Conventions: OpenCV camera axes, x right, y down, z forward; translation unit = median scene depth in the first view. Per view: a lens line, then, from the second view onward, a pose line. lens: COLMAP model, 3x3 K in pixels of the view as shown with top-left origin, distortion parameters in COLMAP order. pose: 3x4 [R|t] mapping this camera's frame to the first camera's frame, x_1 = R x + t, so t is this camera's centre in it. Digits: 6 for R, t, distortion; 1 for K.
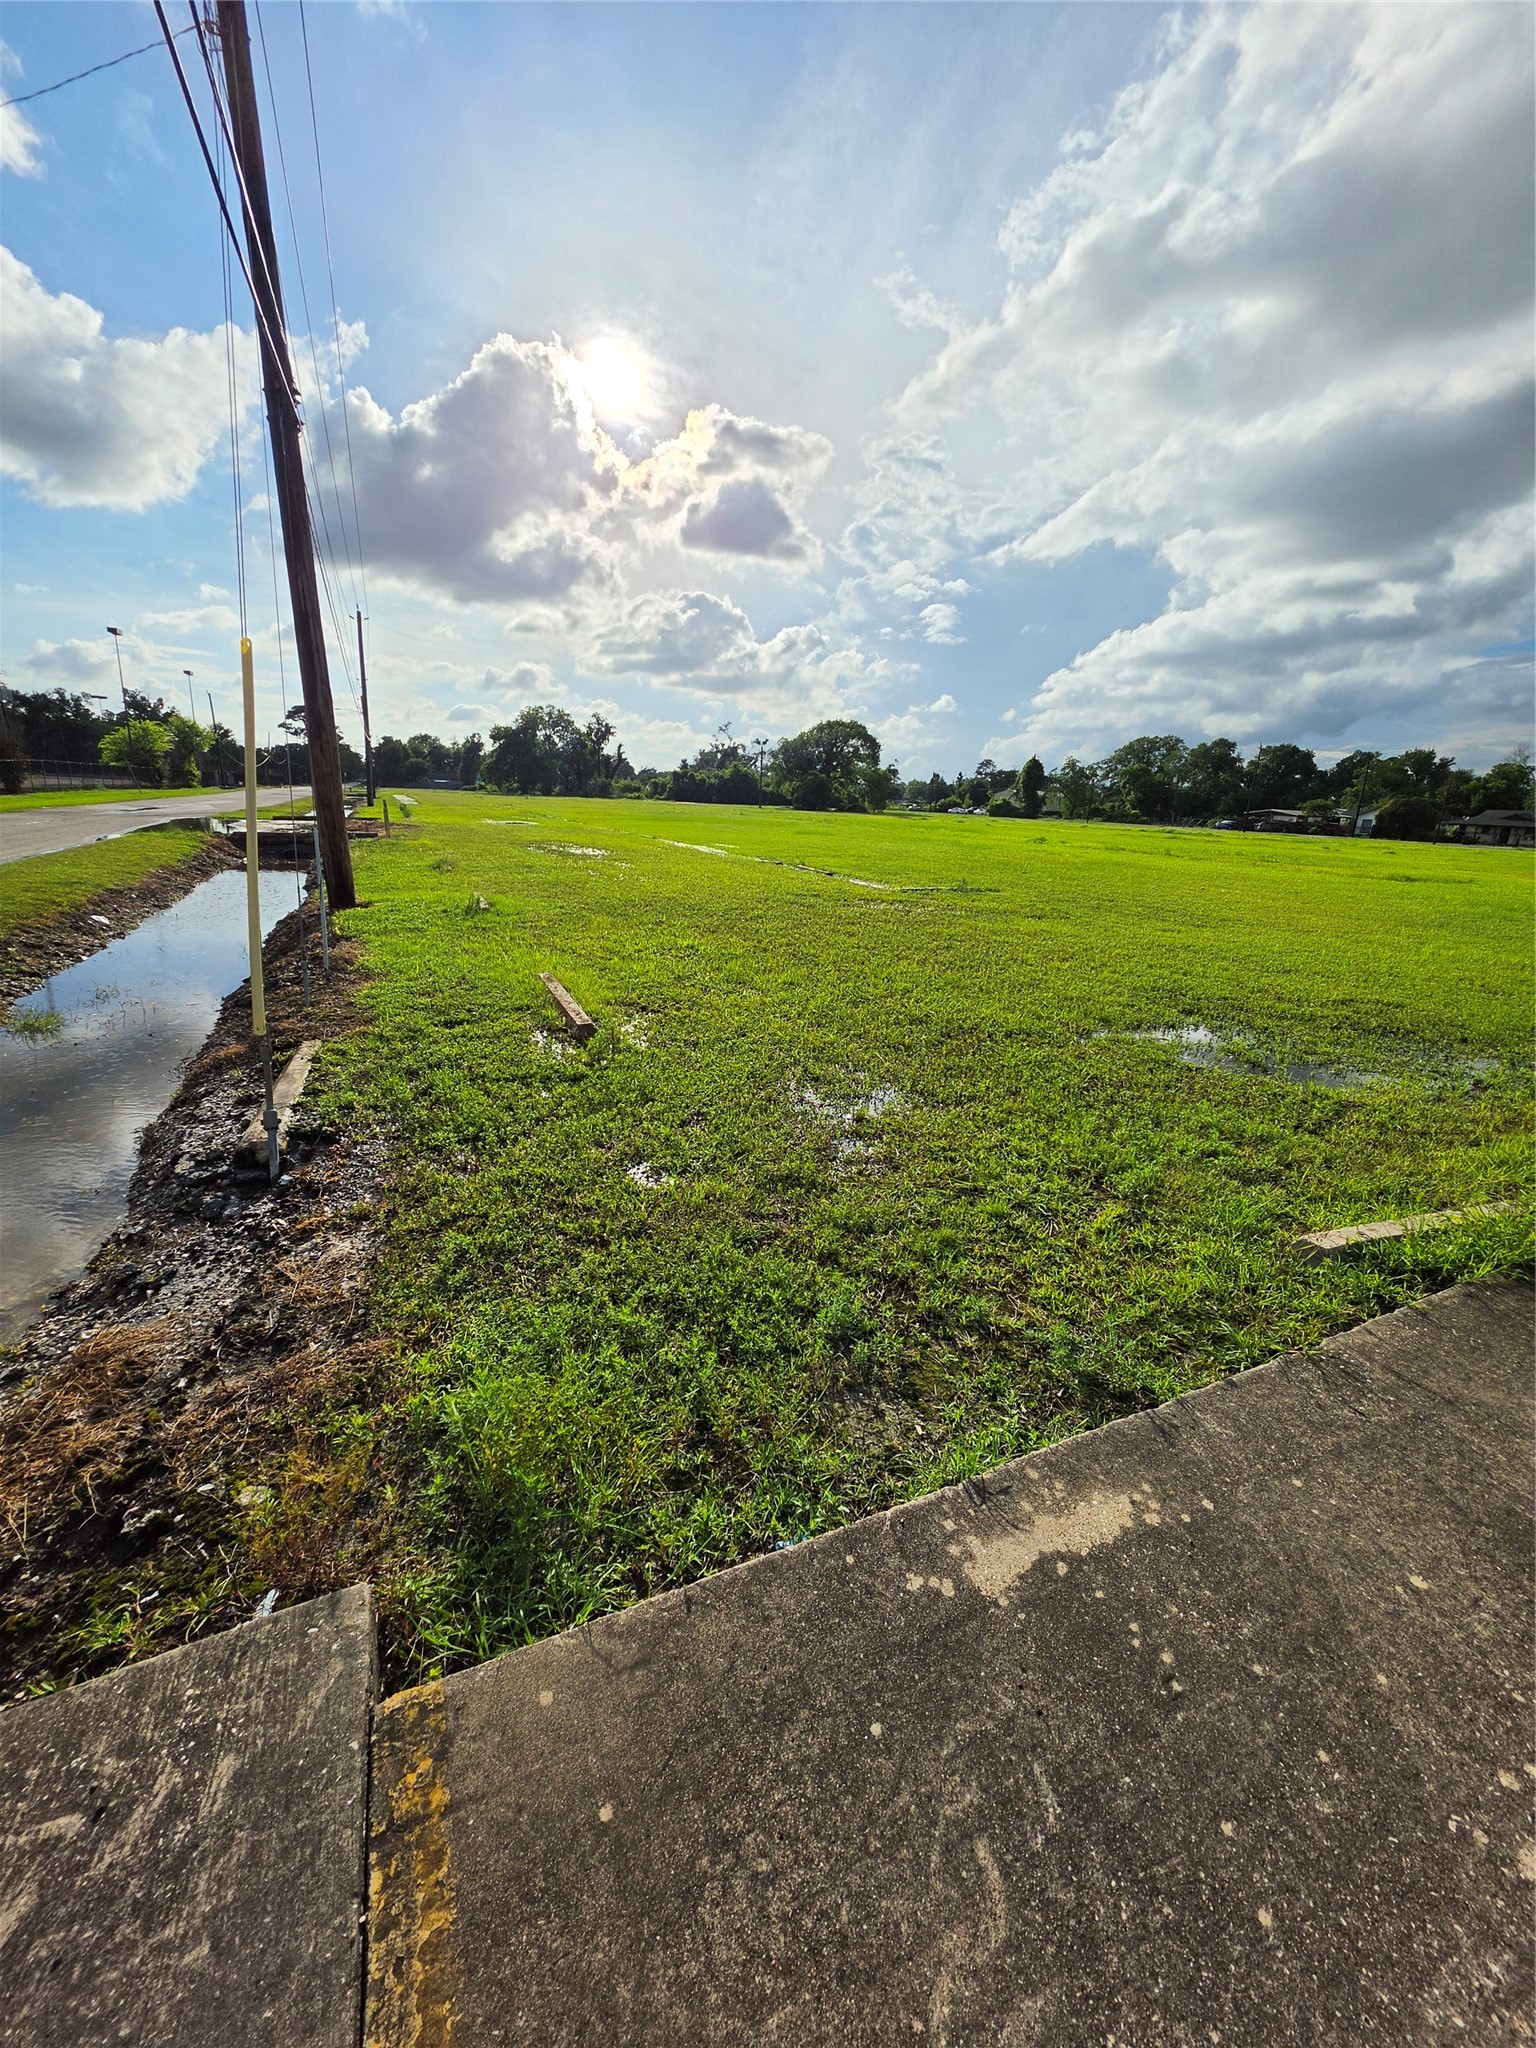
lens RADIAL K [[833.9, 0, 762.0], [0, 833.9, 980.4], [0, 0, 1]] dist [-0.008118, 0.001964]
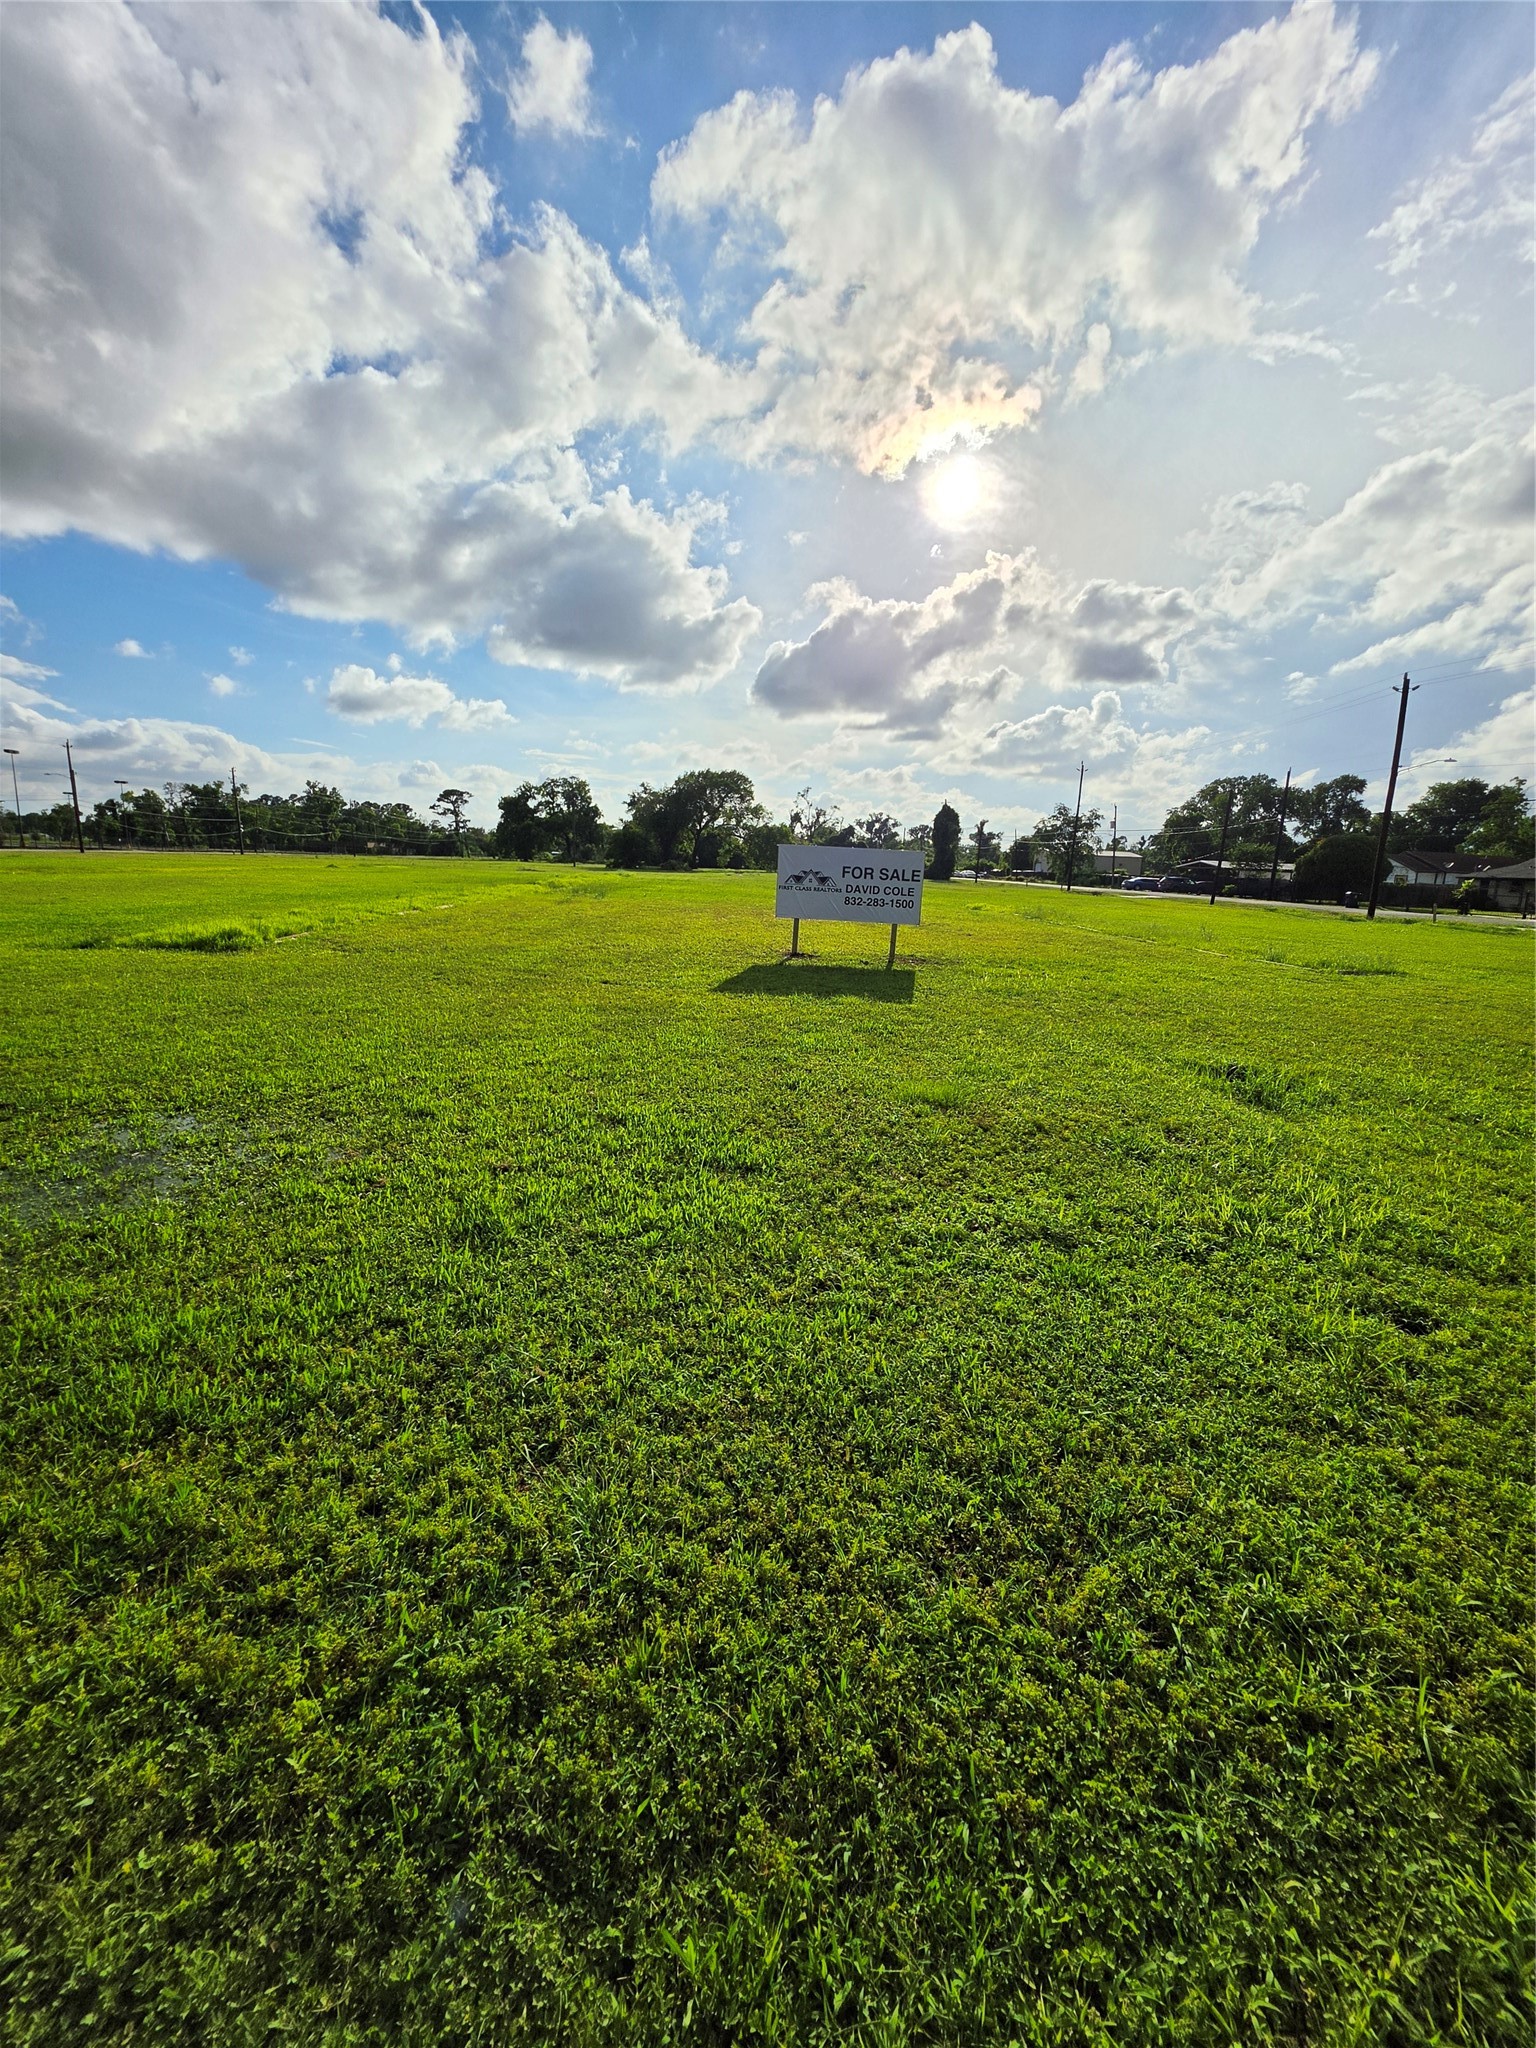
lens RADIAL K [[817.3, 0, 792.5], [0, 817.3, 1001.9], [0, 0, 1]] dist [-0.001378, 0.002420]
pose [[0.906703, 0.061762, -0.417223, 0.524166], [-0.091489, 0.994468, -0.051609, -0.021377], [0.411727, 0.084966, 0.907338, 0.225648]]
